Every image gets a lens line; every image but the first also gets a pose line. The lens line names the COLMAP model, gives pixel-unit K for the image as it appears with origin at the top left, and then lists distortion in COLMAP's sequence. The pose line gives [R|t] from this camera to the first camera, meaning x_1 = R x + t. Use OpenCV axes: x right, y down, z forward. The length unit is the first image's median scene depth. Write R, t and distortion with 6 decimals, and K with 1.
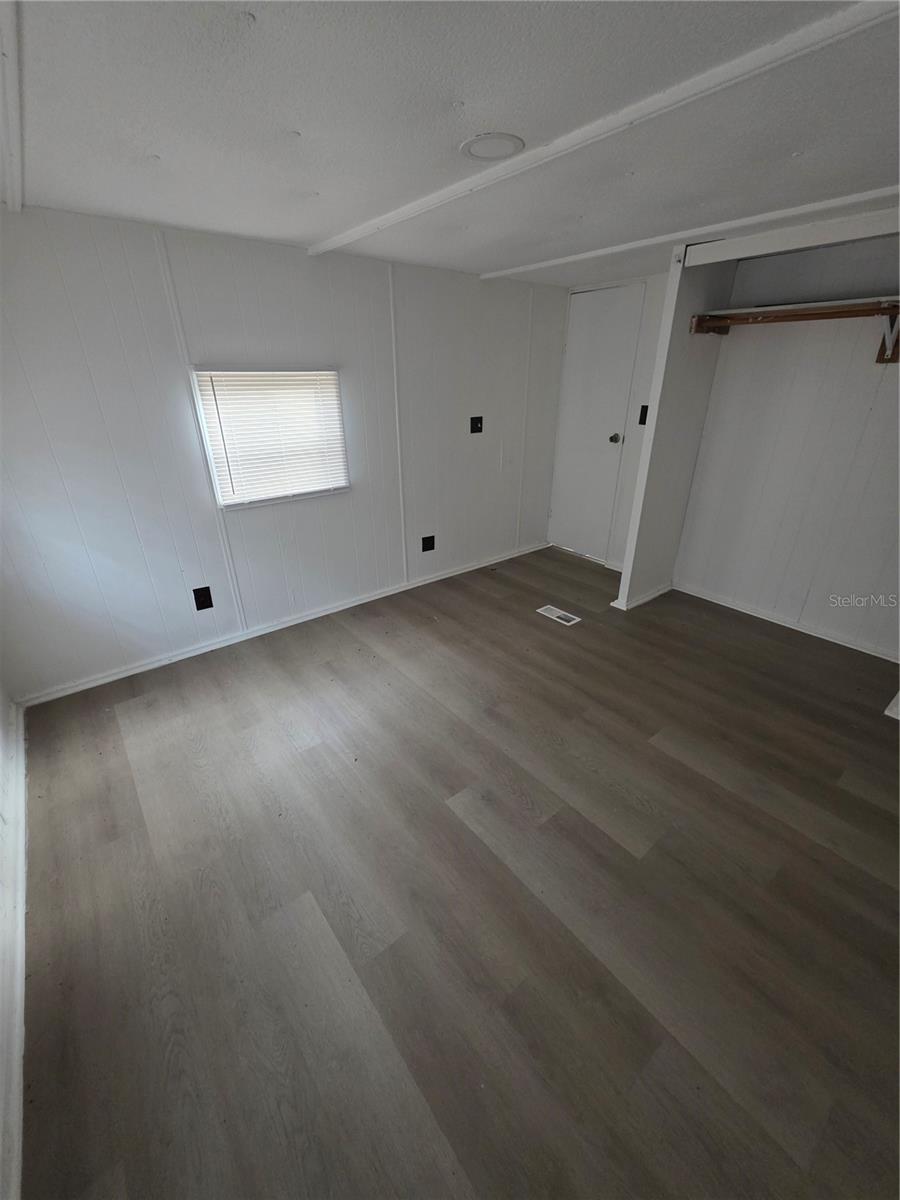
lens RADIAL K [[478.3, 0, 454.8], [0, 478.3, 604.8], [0, 0, 1]] dist [0.003843, 0.000033]
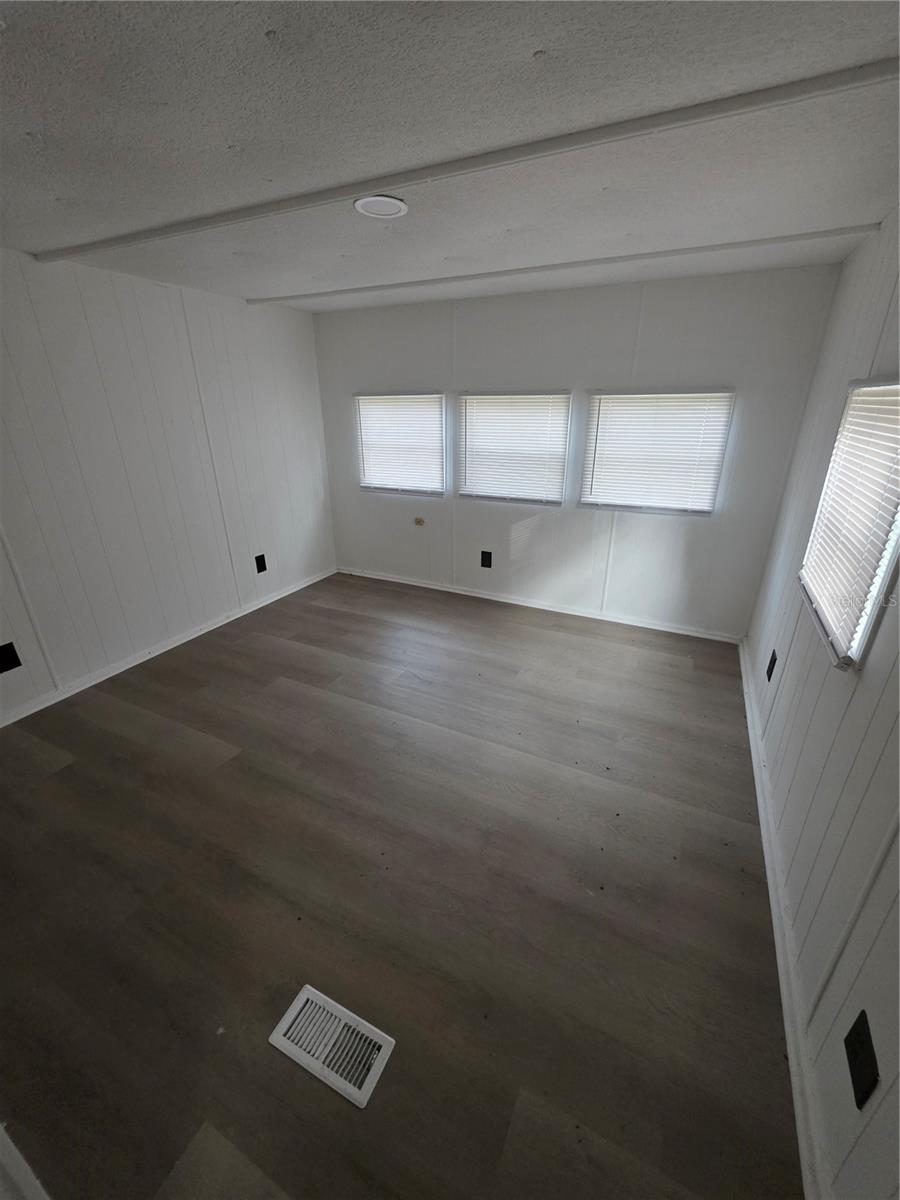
lens RADIAL K [[478.3, 0, 452.7], [0, 478.3, 594.1], [0, 0, 1]] dist [0.003843, 0.000033]
pose [[-0.907456, 0.159543, -0.388676, 0.297149], [-0.182594, 0.683407, 0.706834, -0.652303], [0.378394, 0.712391, -0.591030, 1.357572]]
